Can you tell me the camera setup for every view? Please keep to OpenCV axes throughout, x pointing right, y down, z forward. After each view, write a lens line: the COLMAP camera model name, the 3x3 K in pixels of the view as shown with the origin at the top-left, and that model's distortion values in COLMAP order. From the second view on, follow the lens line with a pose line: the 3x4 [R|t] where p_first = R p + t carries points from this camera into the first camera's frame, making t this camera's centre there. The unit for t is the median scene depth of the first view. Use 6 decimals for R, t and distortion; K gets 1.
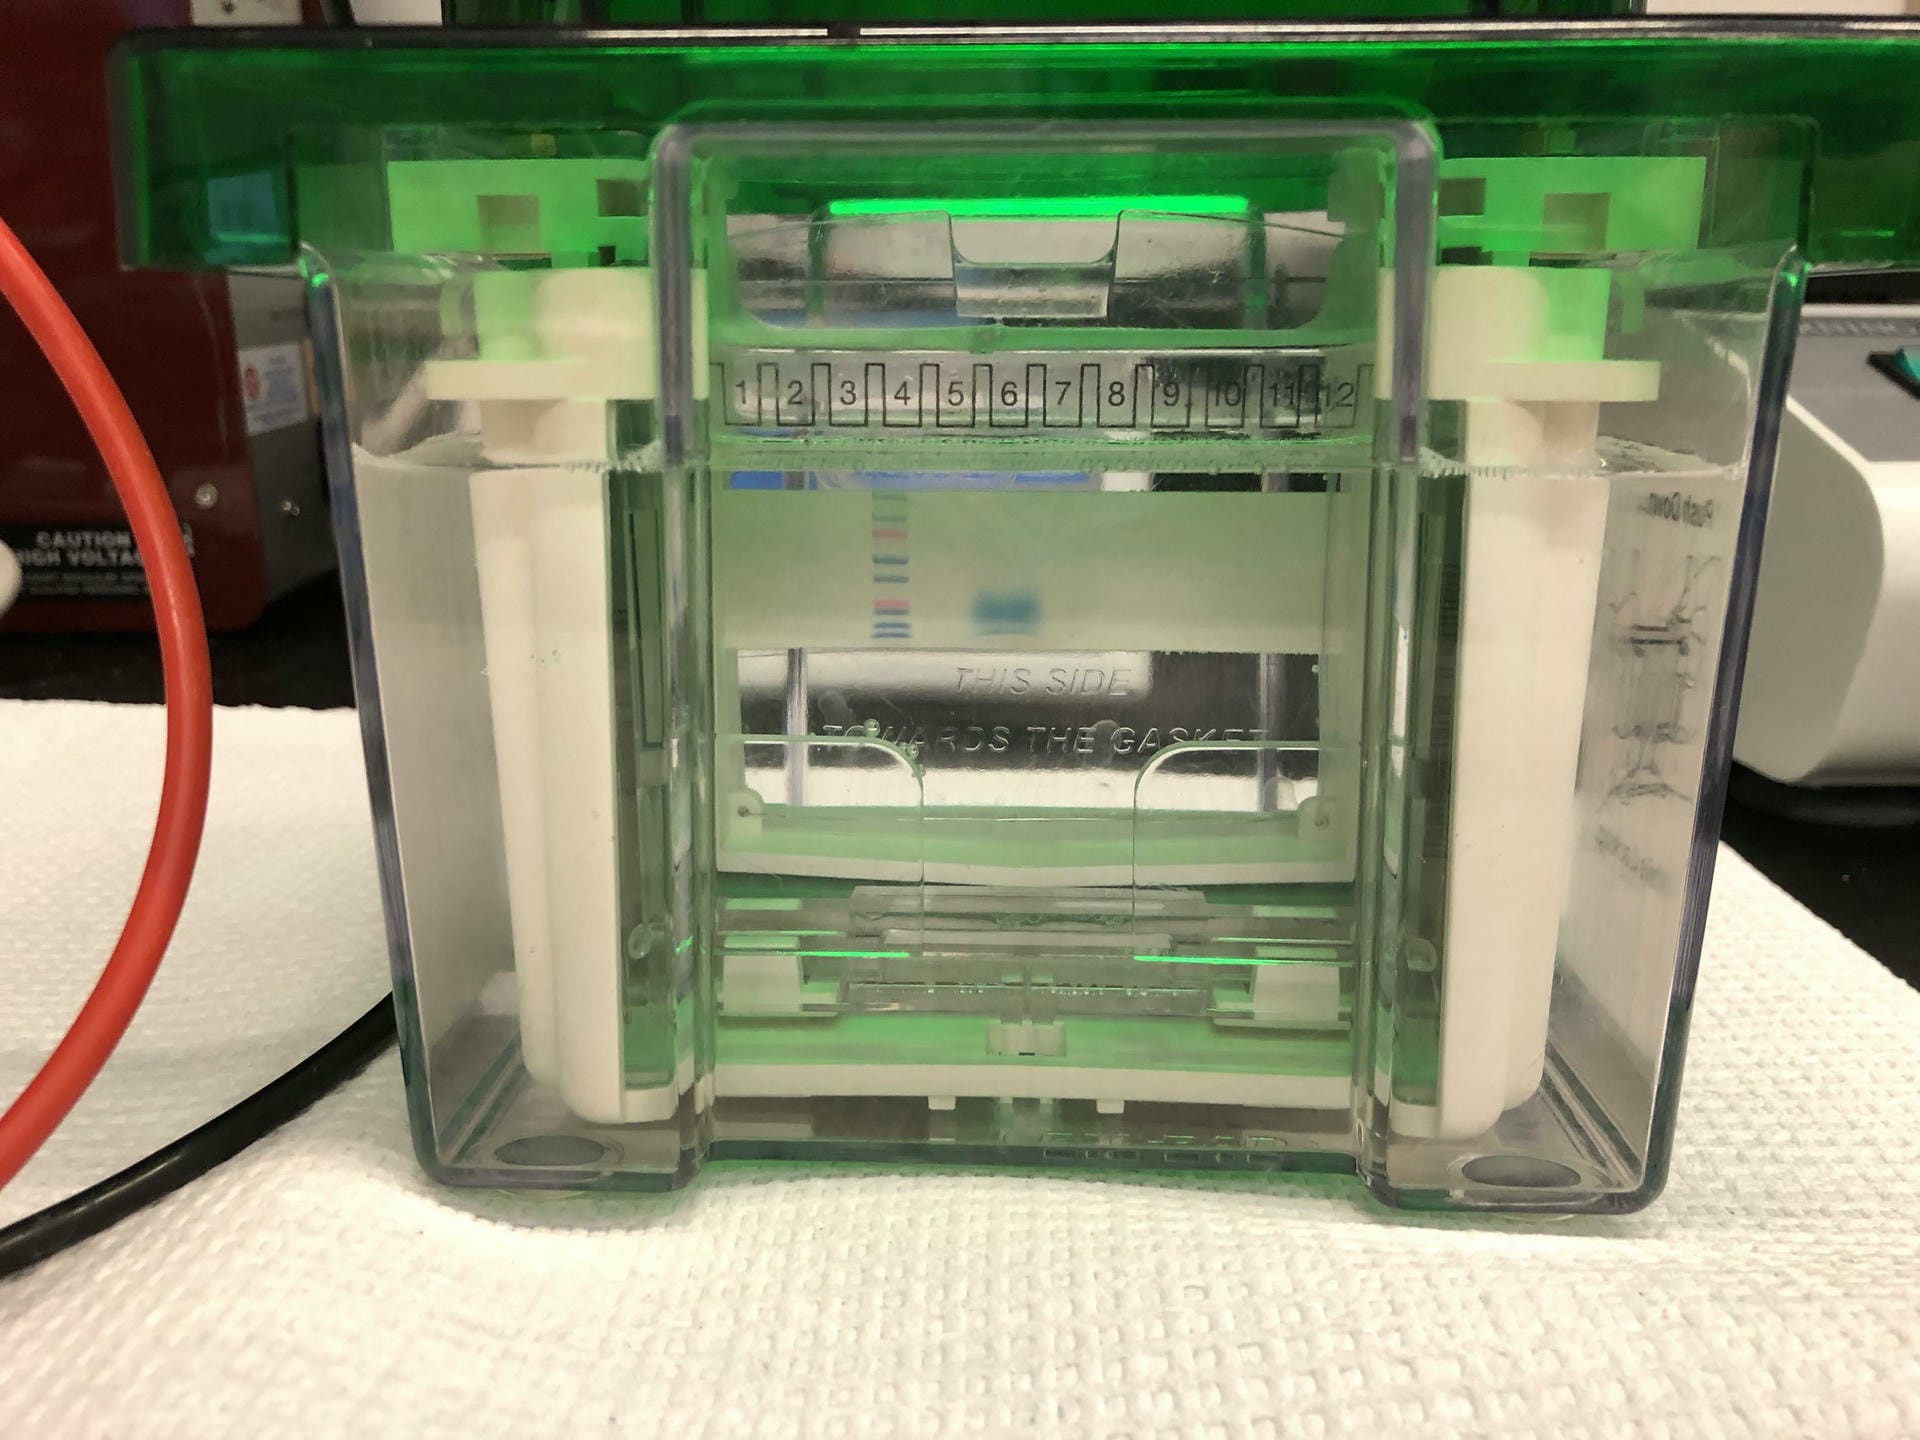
lens RADIAL K [[1540.2, 0, 969.1], [0, 1540.2, 700.9], [0, 0, 1]] dist [0.007224, -0.019624]
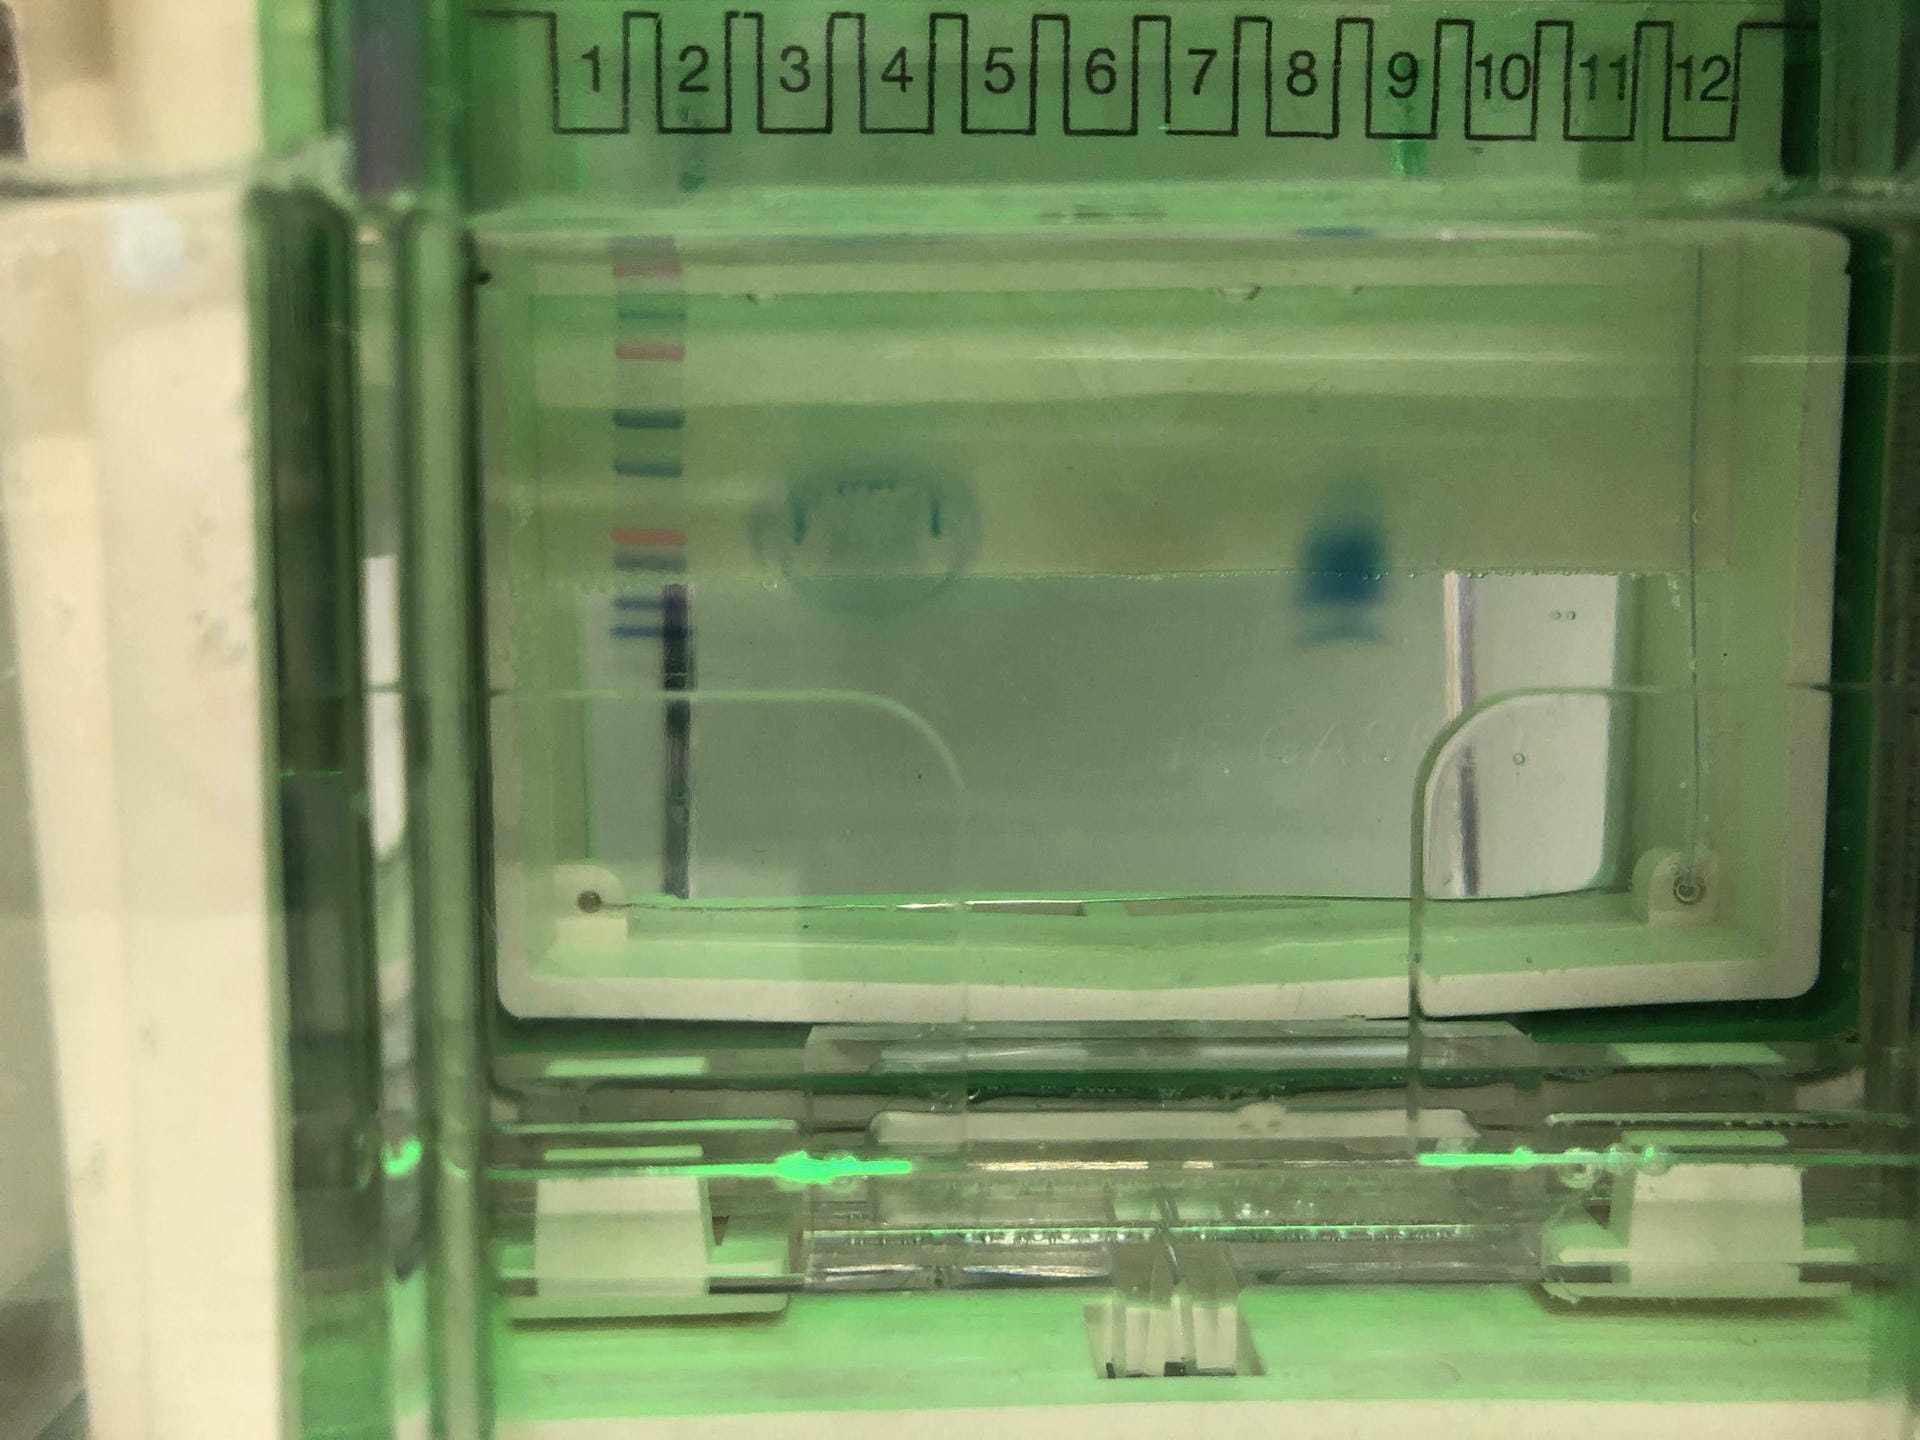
lens RADIAL K [[1491.1, 0, 944.5], [0, 1491.1, 747.1], [0, 0, 1]] dist [-0.038504, 0.025612]
pose [[0.999136, -0.013223, 0.039403, -0.050750], [0.017780, 0.992896, -0.117649, 0.089945], [-0.037568, 0.118248, 0.992273, 0.528148]]
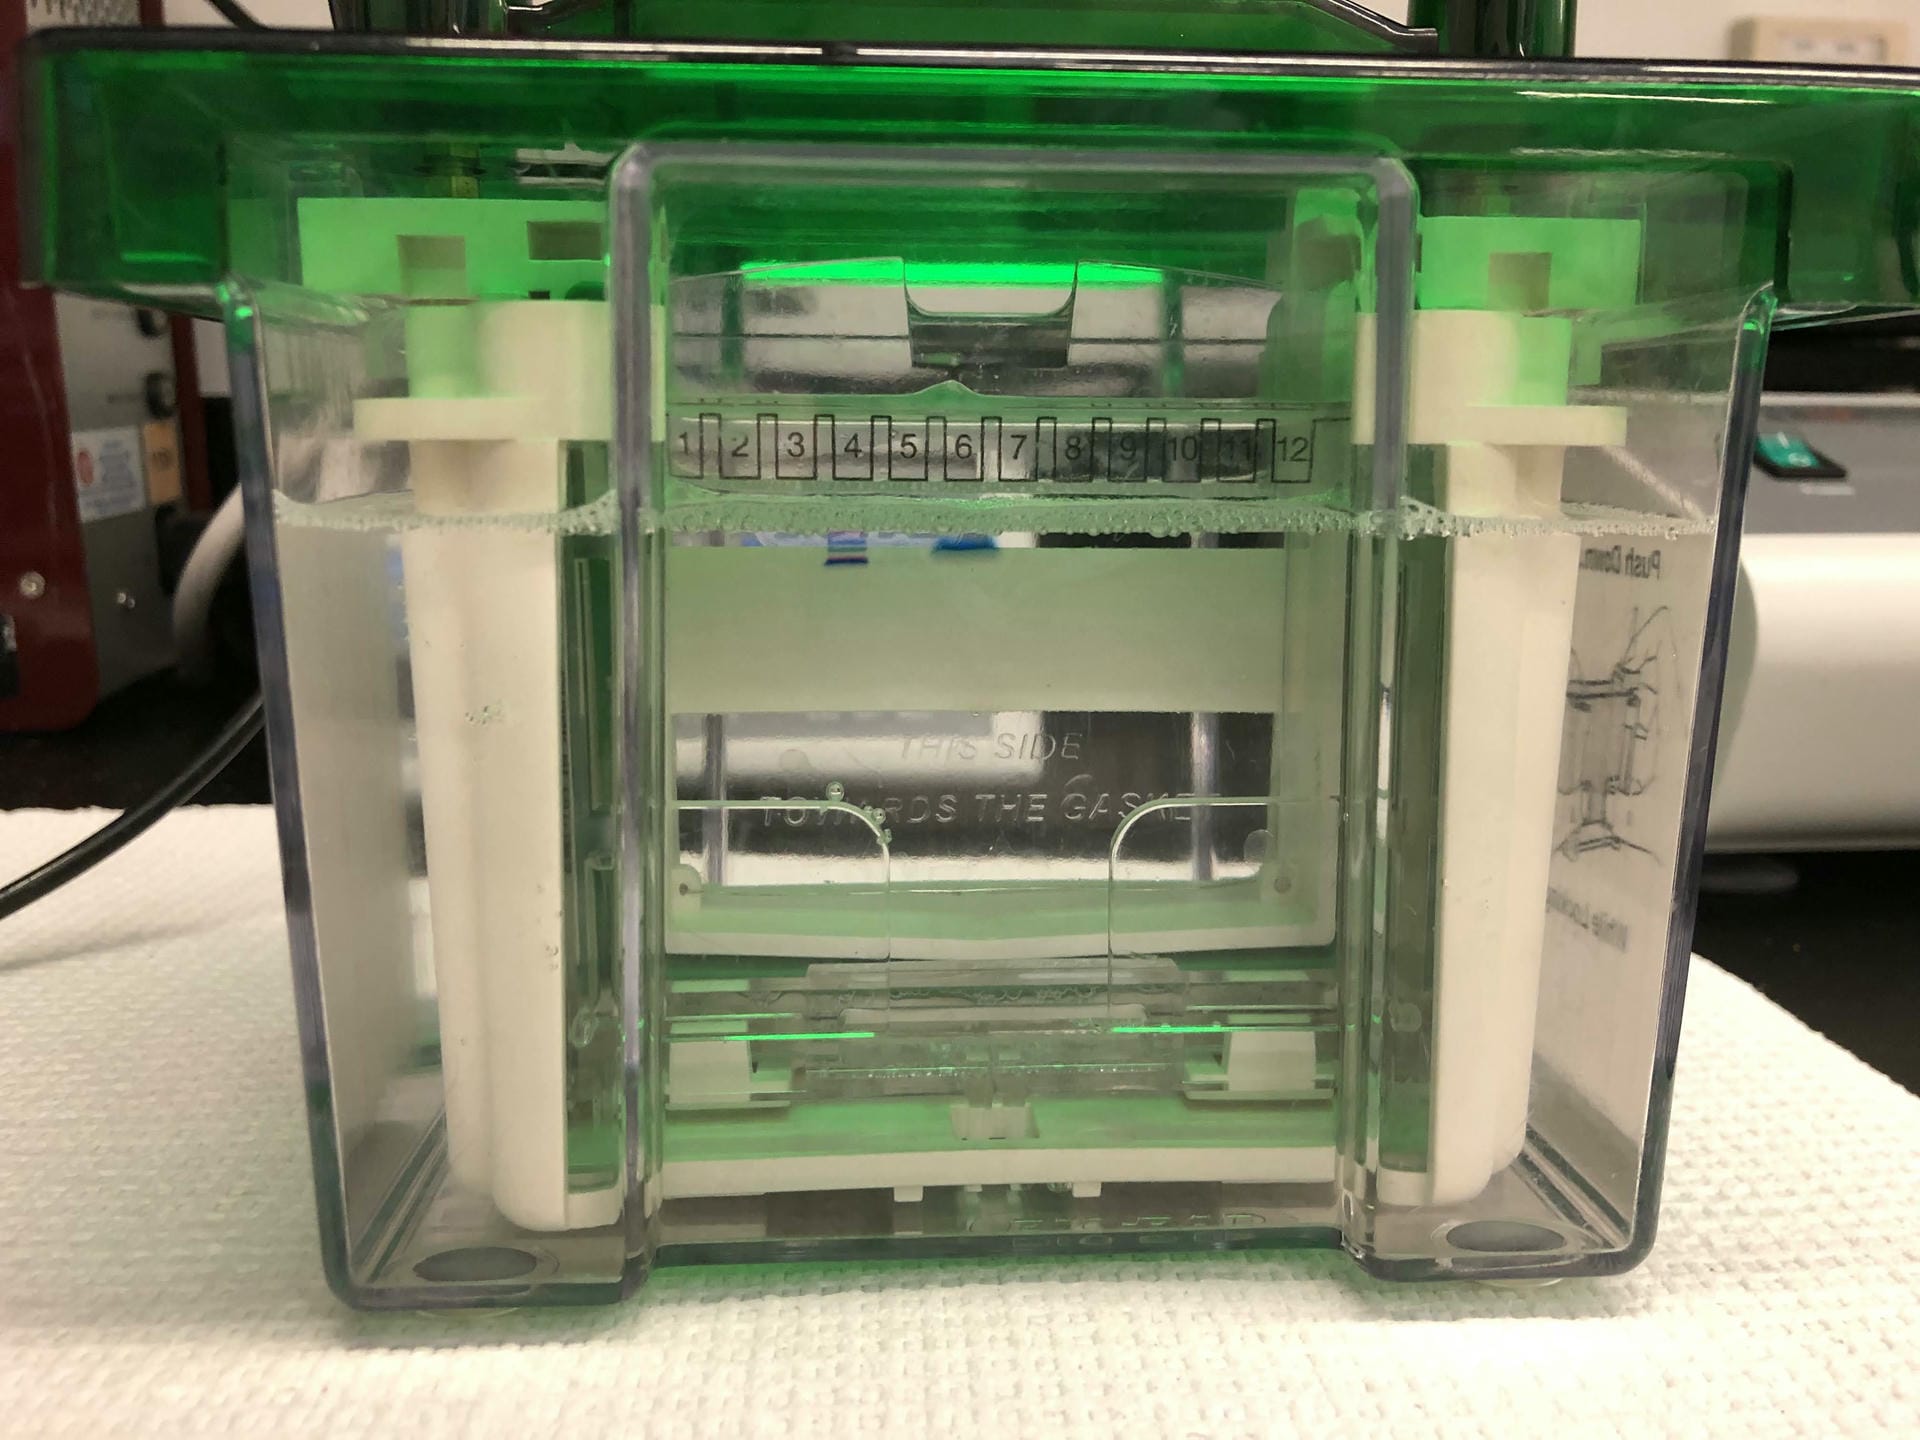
lens RADIAL K [[1540.2, 0, 957.6], [0, 1540.2, 708.7], [0, 0, 1]] dist [0.007224, -0.019624]
pose [[0.995165, -0.013733, 0.097254, -0.074308], [0.019513, 0.998083, -0.058736, 0.021989], [-0.096261, 0.060350, 0.993525, 0.048722]]
